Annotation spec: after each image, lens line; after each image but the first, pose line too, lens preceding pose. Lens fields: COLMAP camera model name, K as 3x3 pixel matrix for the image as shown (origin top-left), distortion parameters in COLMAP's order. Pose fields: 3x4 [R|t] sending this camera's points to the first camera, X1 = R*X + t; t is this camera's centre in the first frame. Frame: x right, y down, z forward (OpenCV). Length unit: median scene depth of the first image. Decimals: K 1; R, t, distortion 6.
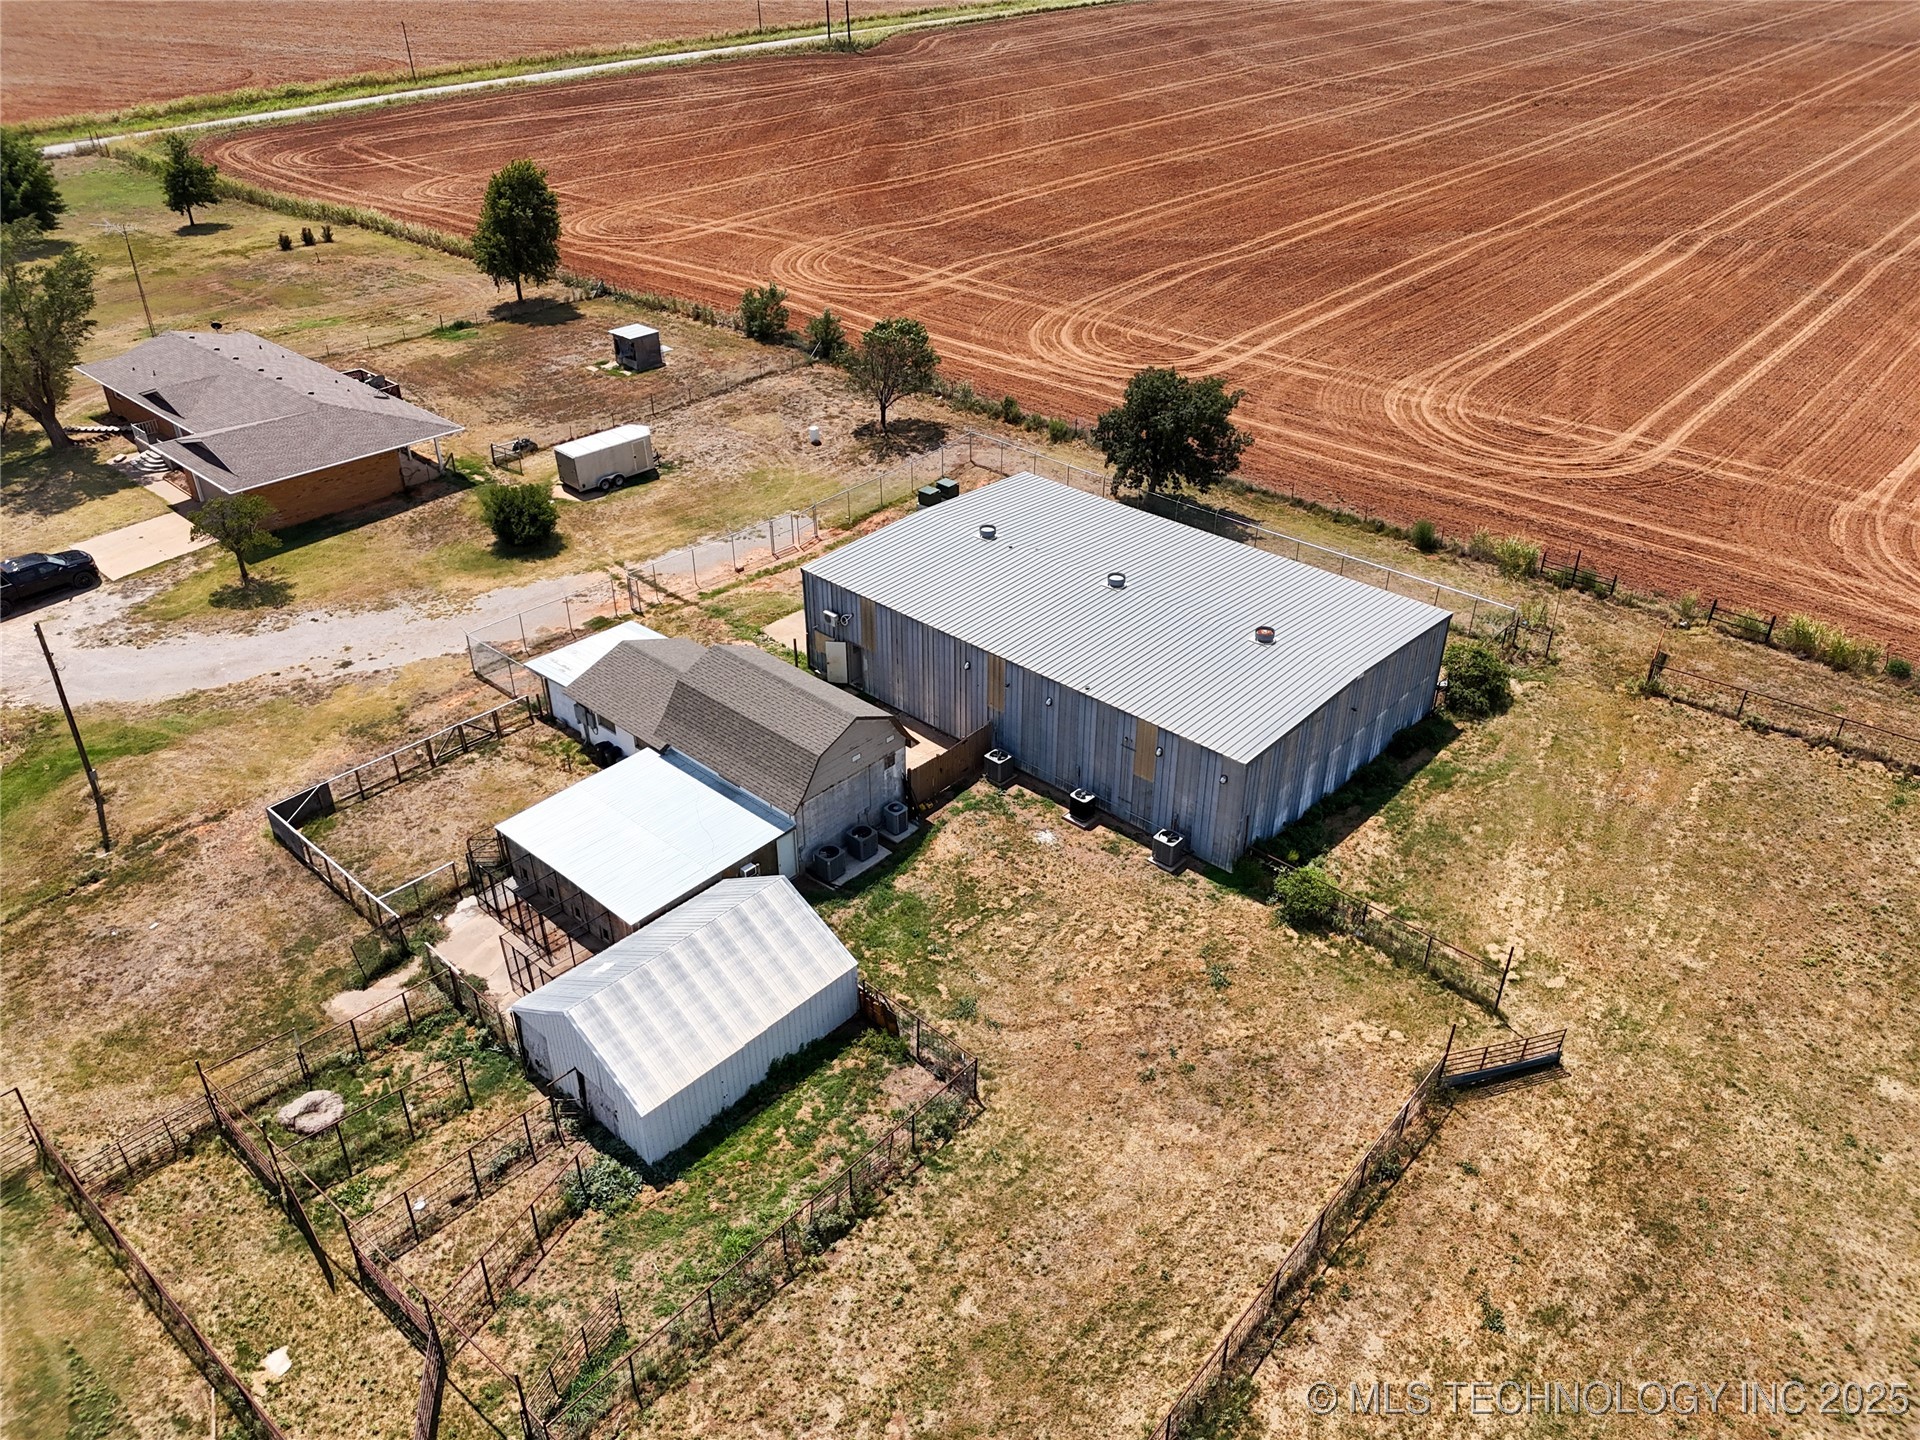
lens RADIAL K [[1416.0, 0, 960.0], [0, 1416.0, 720.0], [0, 0, 1]] dist [0.065124, -0.068150]
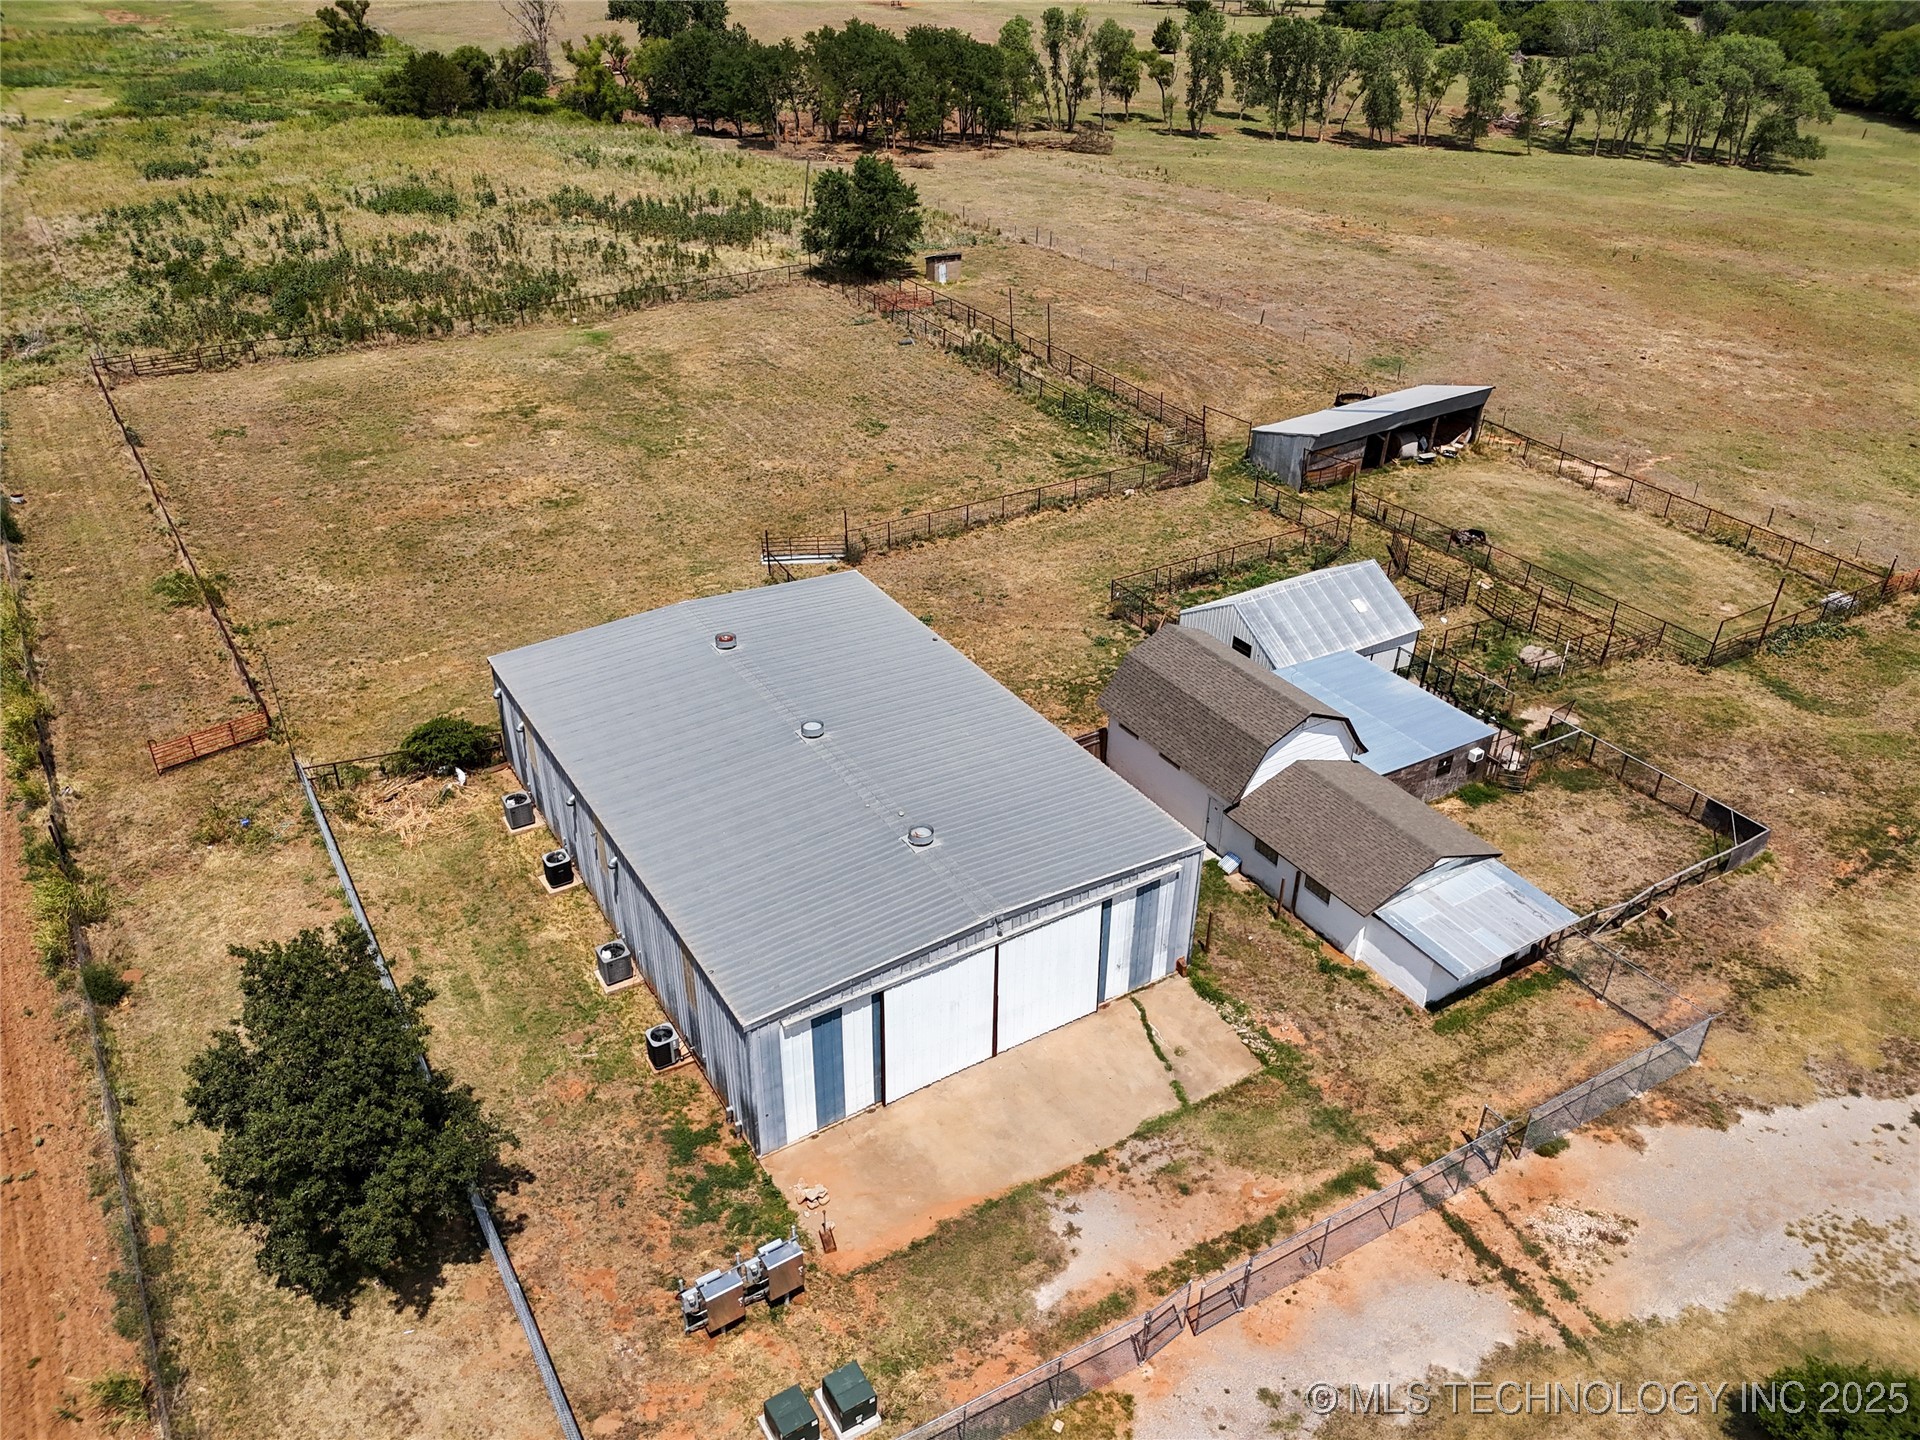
lens RADIAL K [[1416.0, 0, 960.0], [0, 1416.0, 720.0], [0, 0, 1]] dist [0.065124, -0.068150]
pose [[-0.961327, -0.156610, 0.226546, -0.126250], [0.129662, 0.468350, 0.873977, -0.669518], [-0.242976, 0.869553, -0.429931, 1.119998]]
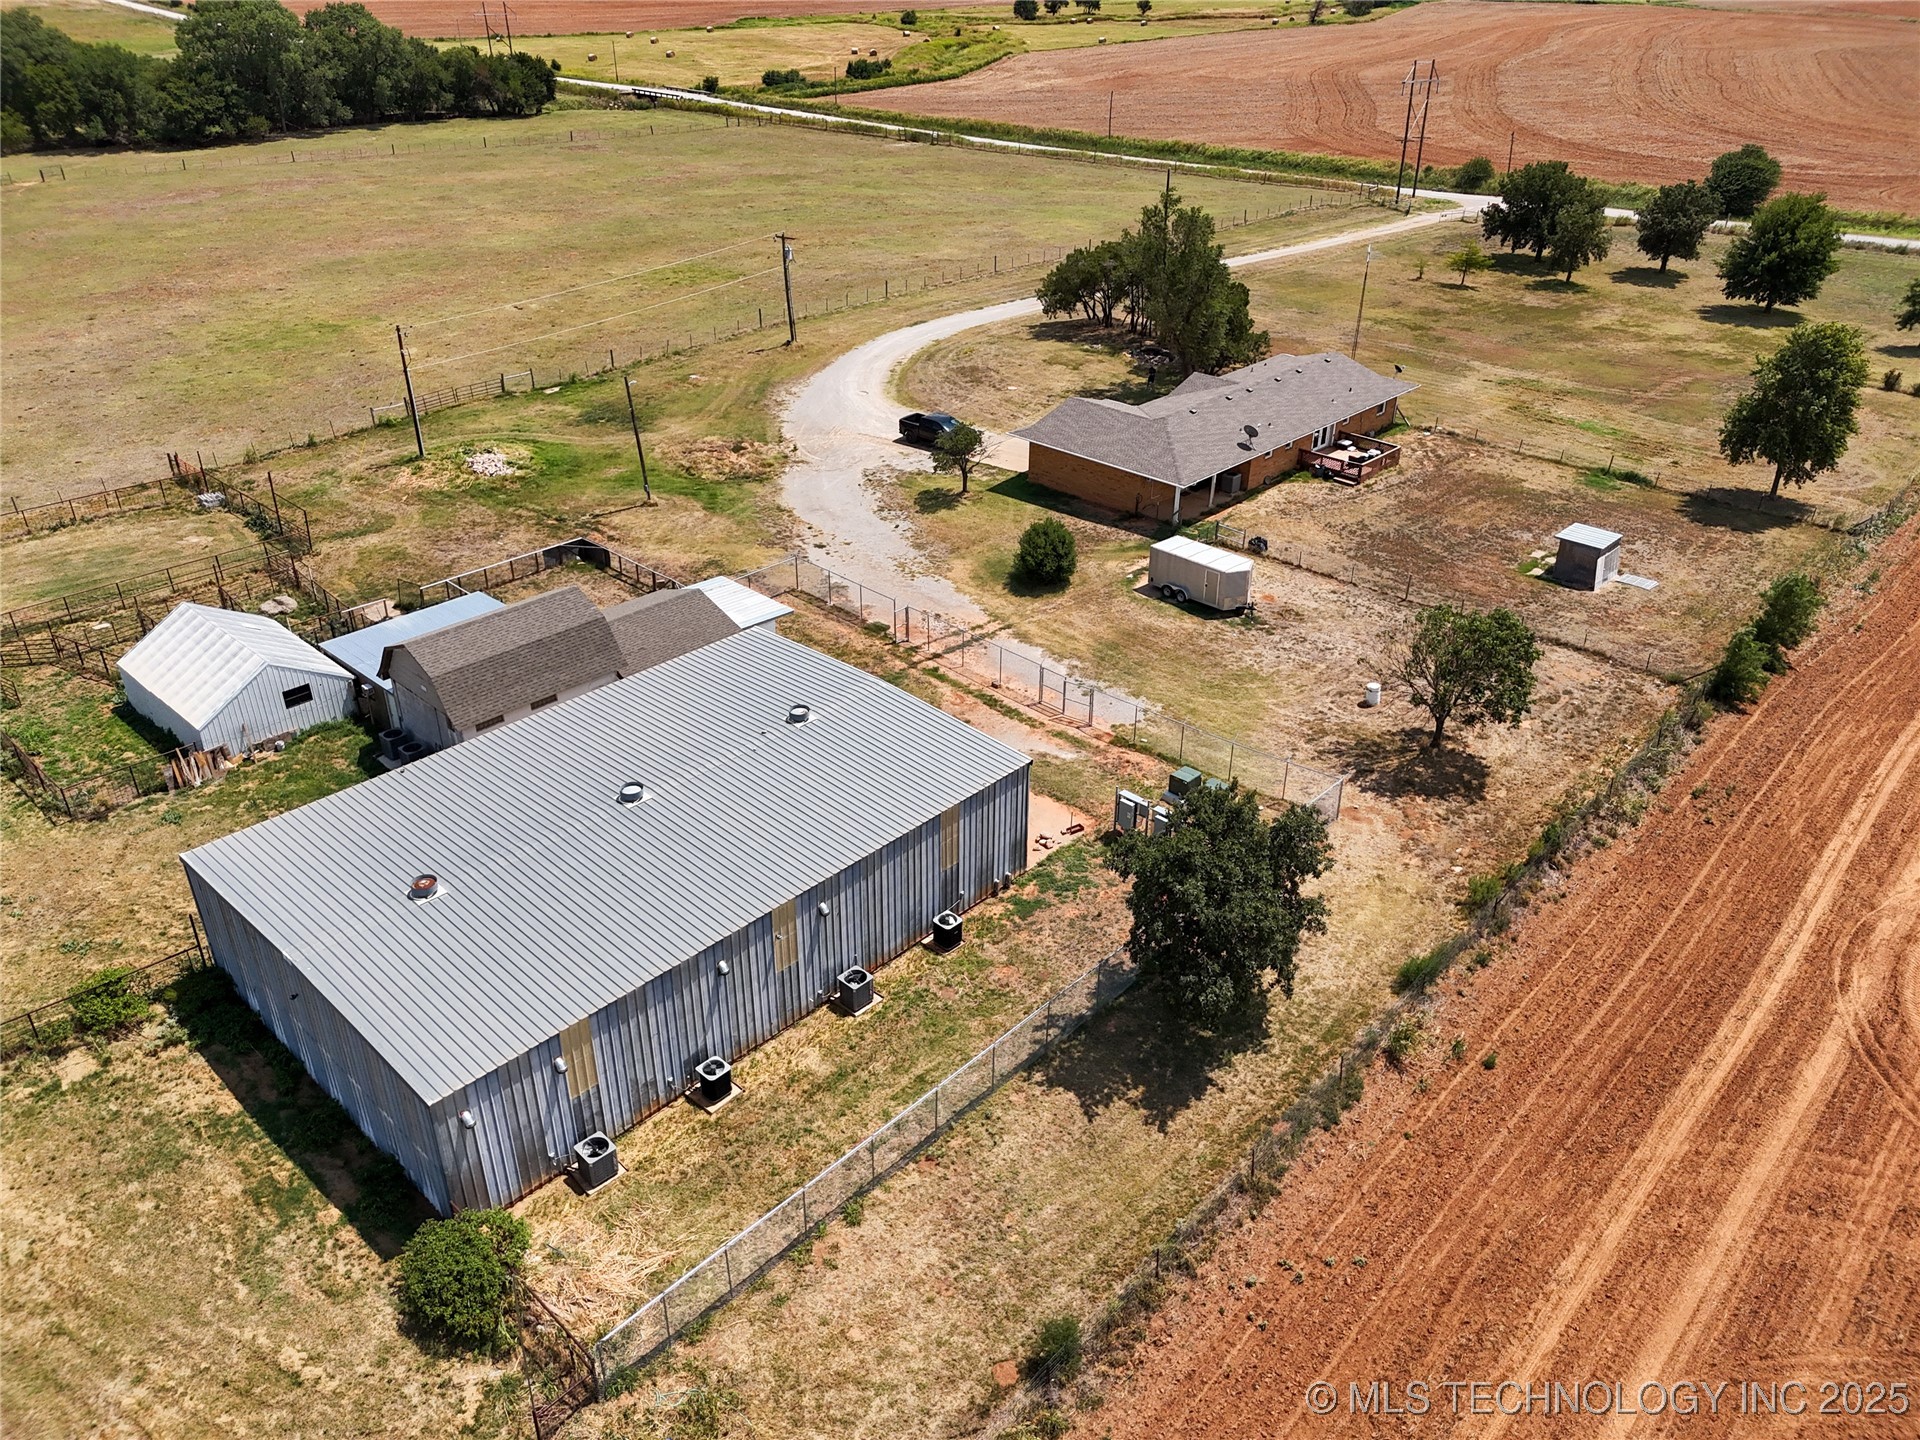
lens RADIAL K [[1348.7, 0, 965.3], [0, 1348.7, 802.5], [0, 0, 1]] dist [0.078805, -0.082547]
pose [[-0.019268, 0.541389, -0.840551, 0.624262], [-0.532053, 0.706232, 0.467072, -0.458031], [0.846492, 0.456217, 0.274440, 0.811366]]
